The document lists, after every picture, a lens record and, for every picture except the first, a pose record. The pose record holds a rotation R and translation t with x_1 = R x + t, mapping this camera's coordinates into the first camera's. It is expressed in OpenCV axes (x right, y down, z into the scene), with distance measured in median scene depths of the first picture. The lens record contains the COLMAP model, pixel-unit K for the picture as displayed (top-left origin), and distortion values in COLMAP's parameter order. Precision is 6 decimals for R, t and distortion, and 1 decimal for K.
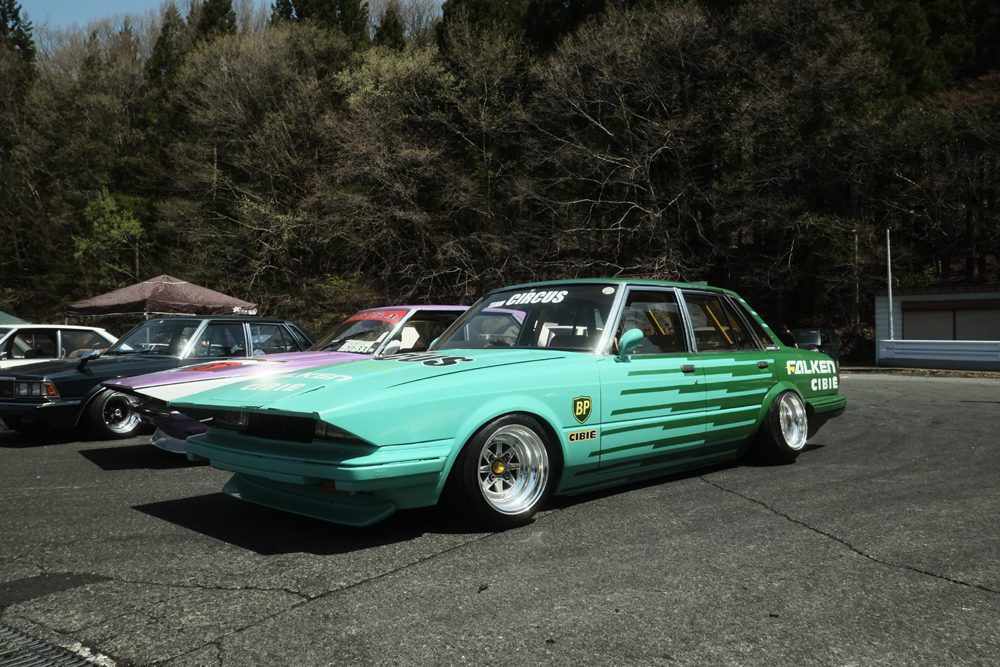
lens RADIAL K [[767.7, 0, 501.8], [0, 767.7, 317.9], [0, 0, 1]] dist [-0.007175, 0.002901]
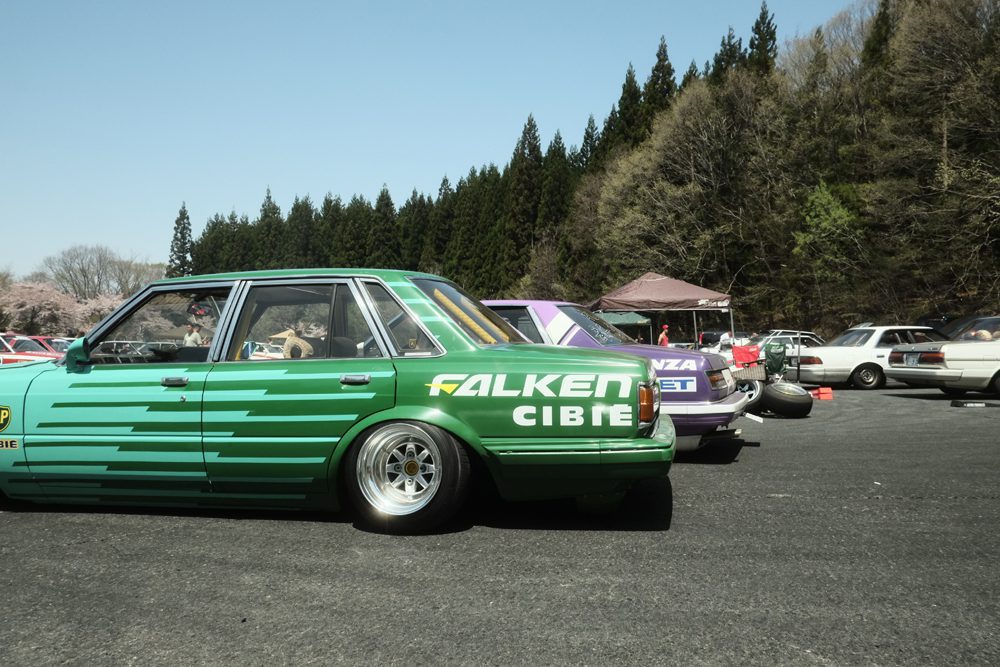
lens RADIAL K [[767.7, 0, 501.8], [0, 767.7, 317.9], [0, 0, 1]] dist [-0.007175, 0.002901]
pose [[0.541247, -0.034504, -0.840156, 1.096868], [0.048242, 0.998786, -0.009940, 0.021942], [0.839479, -0.035151, 0.542254, 0.828553]]
